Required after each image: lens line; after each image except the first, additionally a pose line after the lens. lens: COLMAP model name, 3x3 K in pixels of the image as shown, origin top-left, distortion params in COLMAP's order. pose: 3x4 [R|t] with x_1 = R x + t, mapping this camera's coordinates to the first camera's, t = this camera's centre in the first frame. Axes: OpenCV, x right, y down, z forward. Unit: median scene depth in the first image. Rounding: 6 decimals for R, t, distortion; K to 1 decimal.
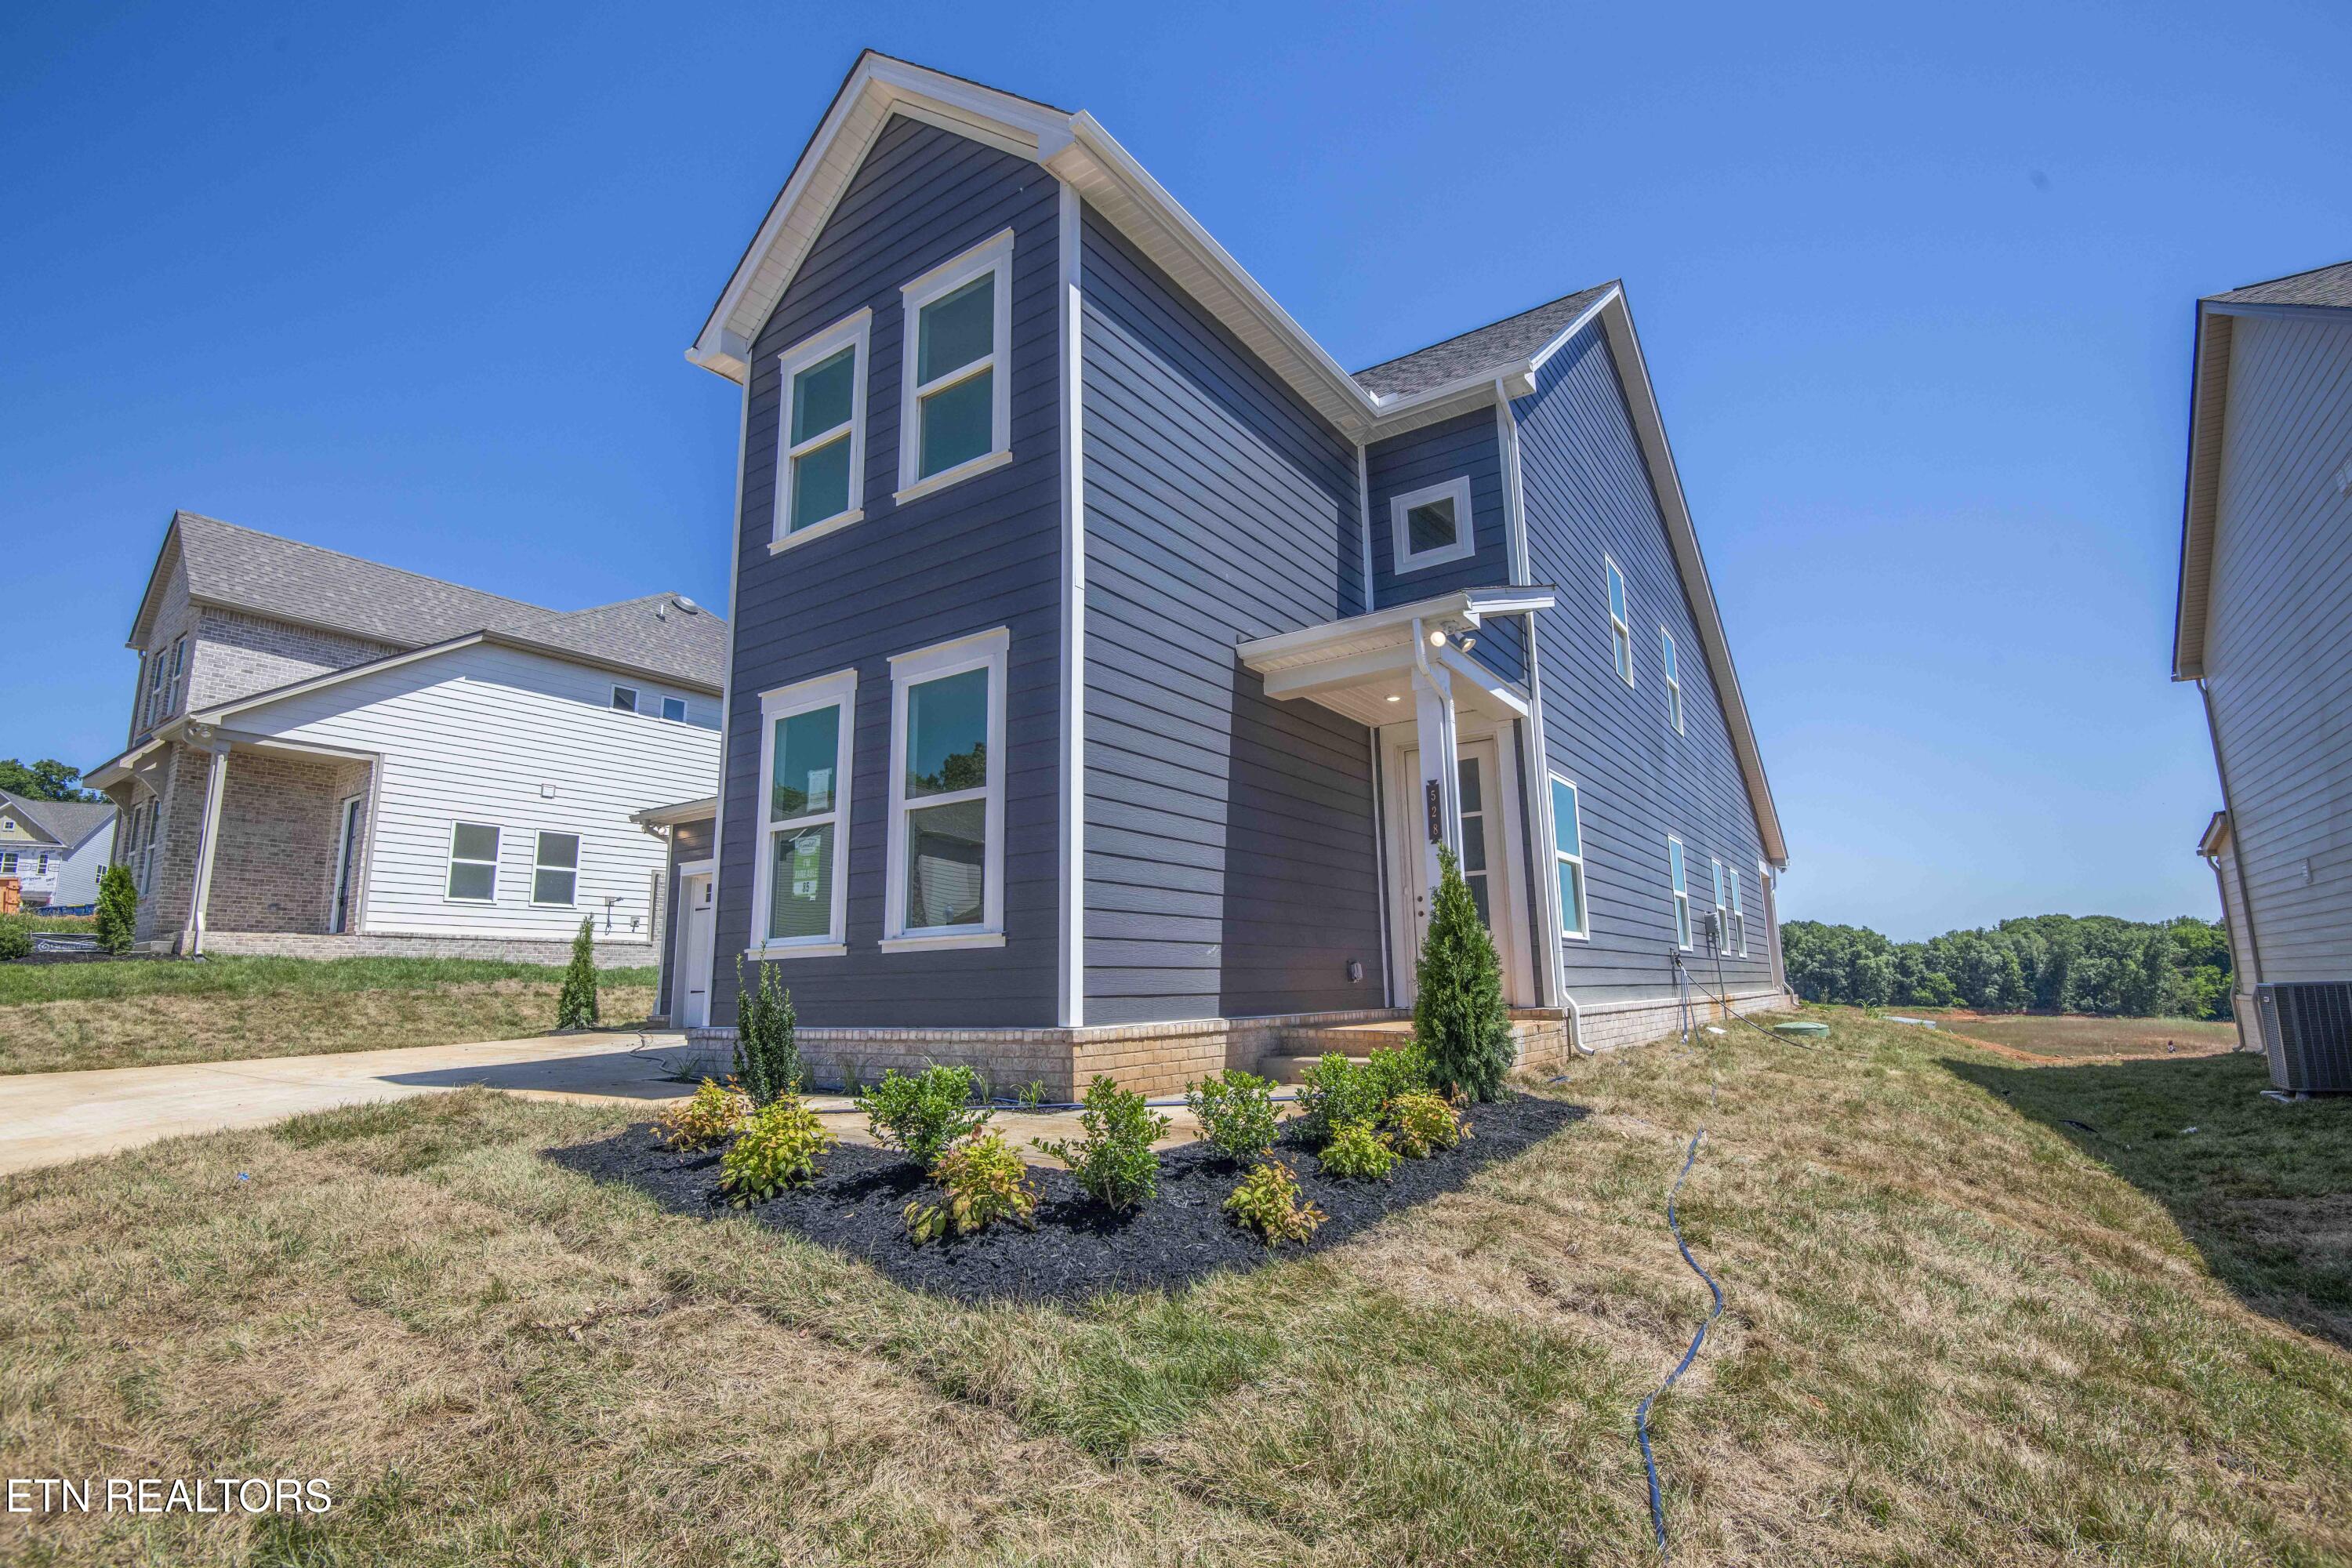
lens RADIAL K [[1088.0, 0, 1186.1], [0, 1088.0, 781.4], [0, 0, 1]] dist [-0.000271, -0.028210]
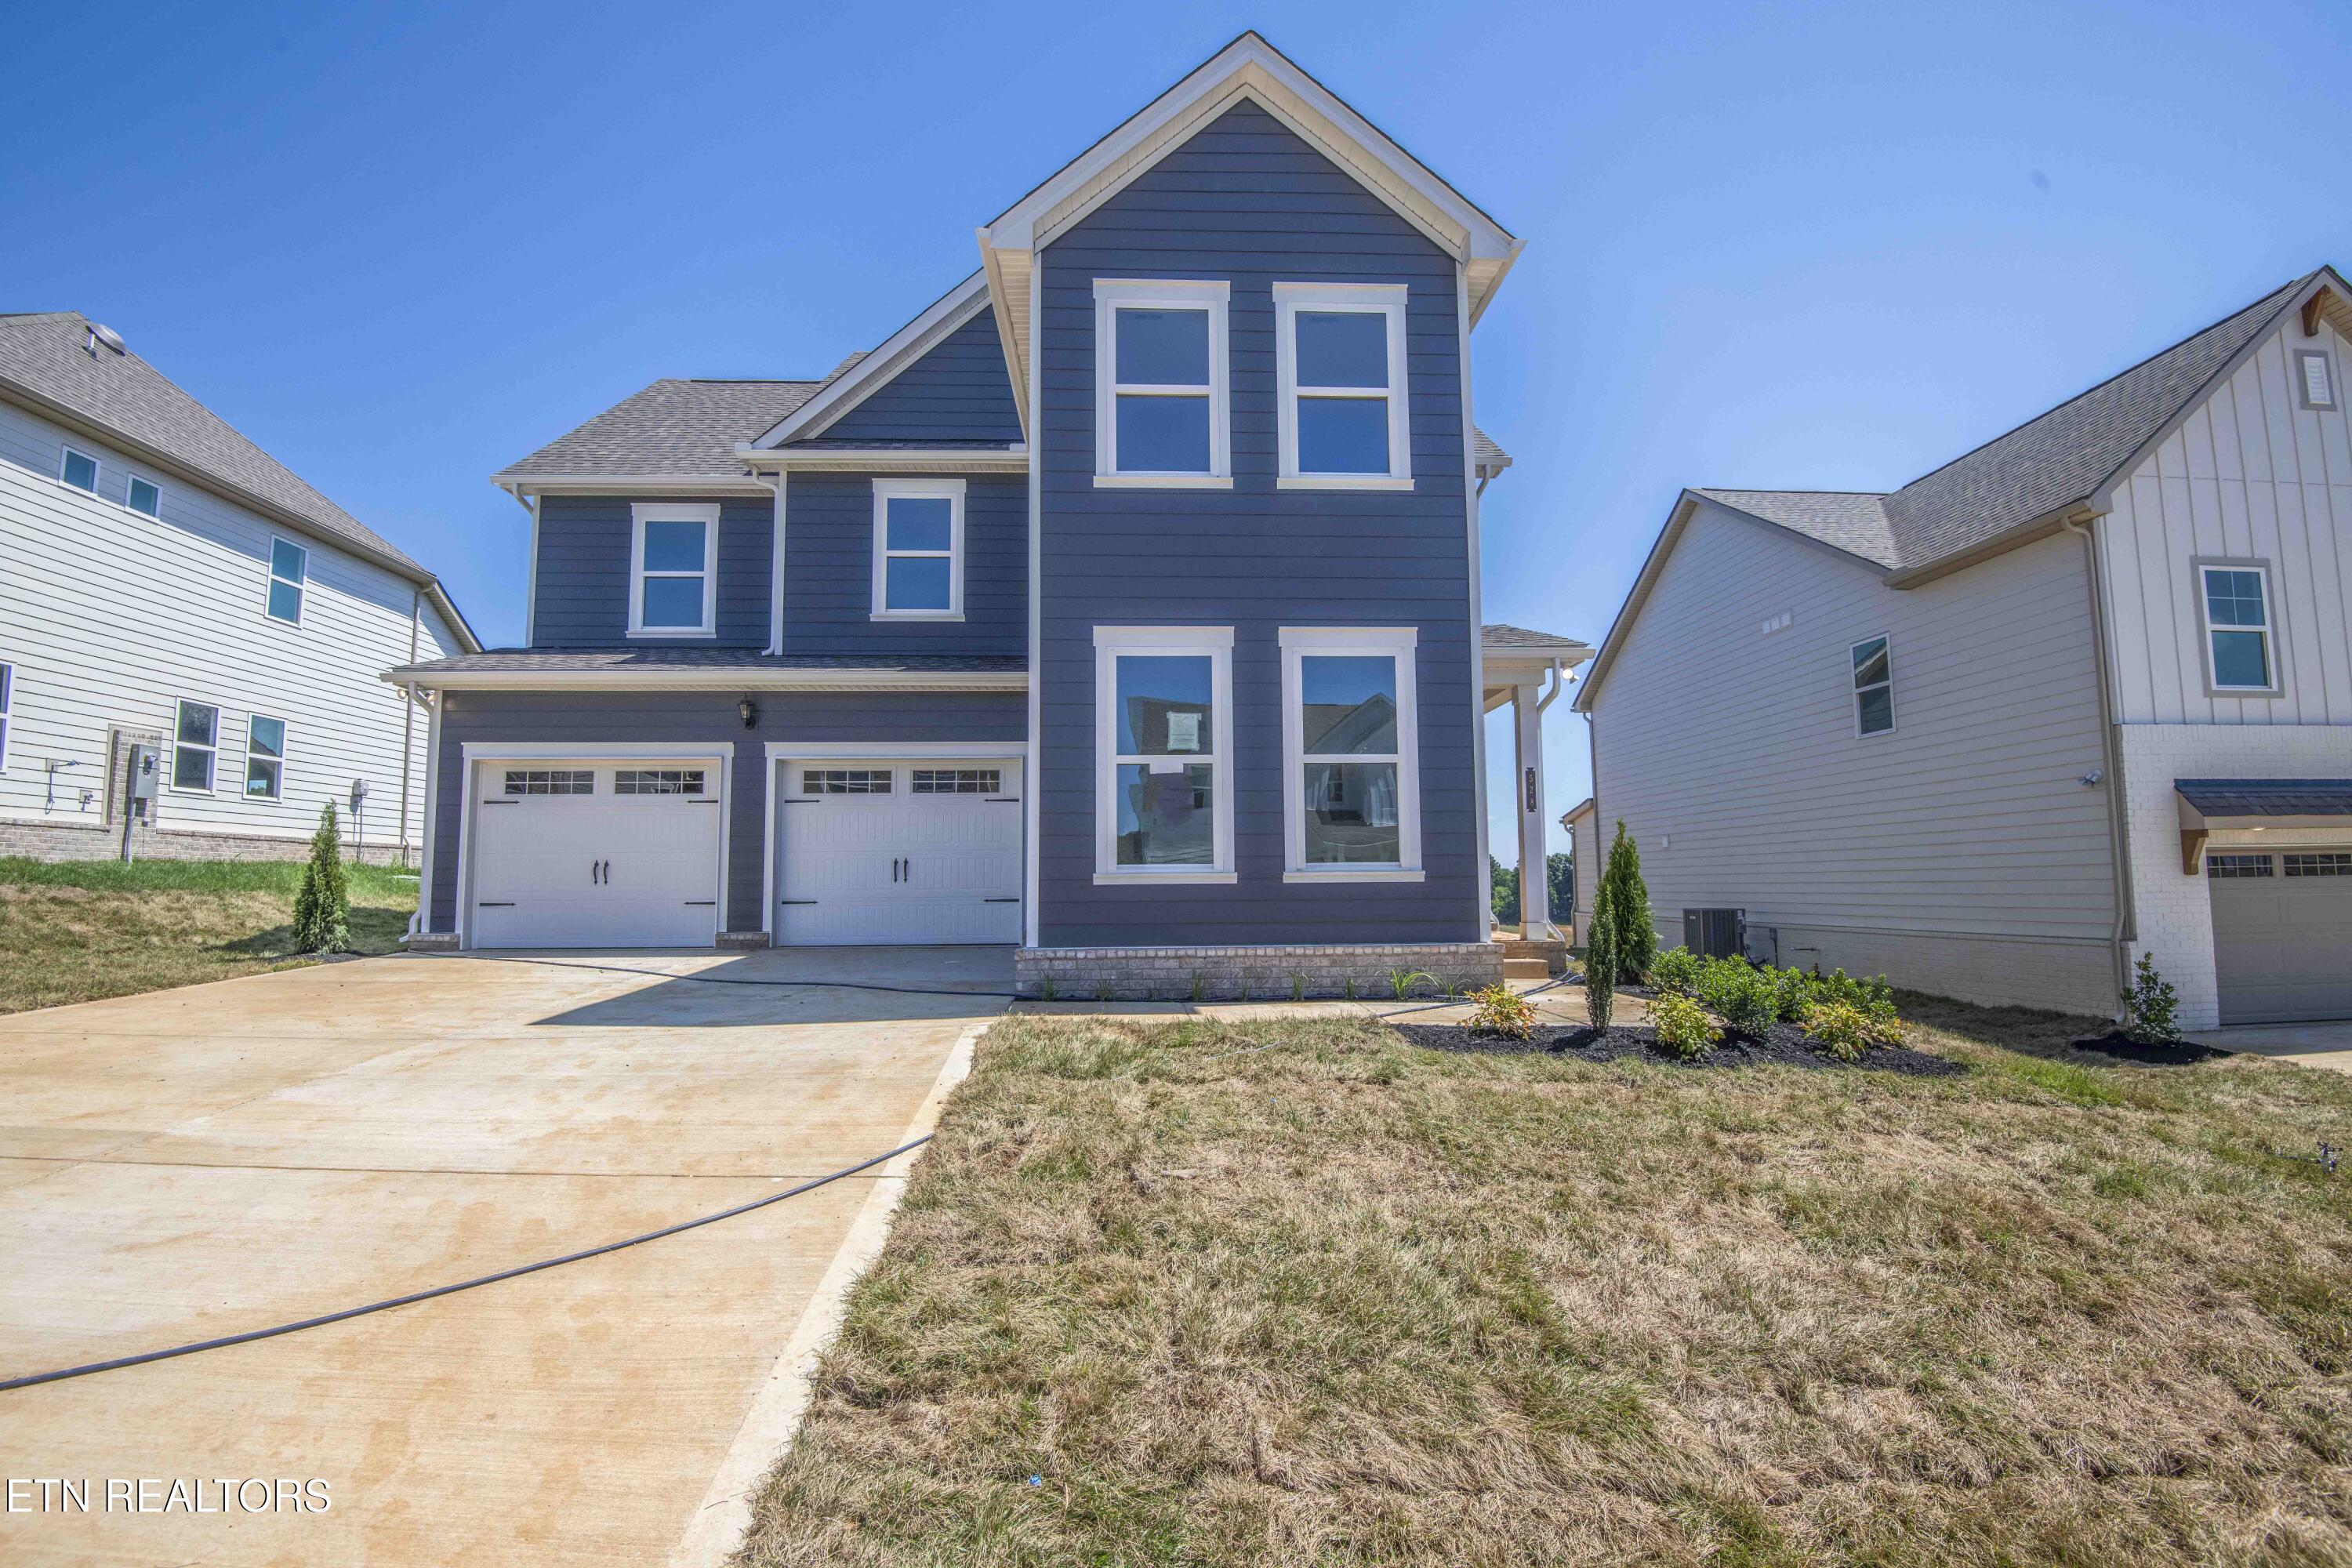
lens RADIAL K [[1088.0, 0, 1186.1], [0, 1088.0, 781.4], [0, 0, 1]] dist [-0.000271, -0.028210]
pose [[0.794189, 0.066934, 0.603973, -0.991195], [-0.120943, 0.991441, 0.049159, 0.003331], [-0.595513, -0.112088, 0.795487, 0.125902]]
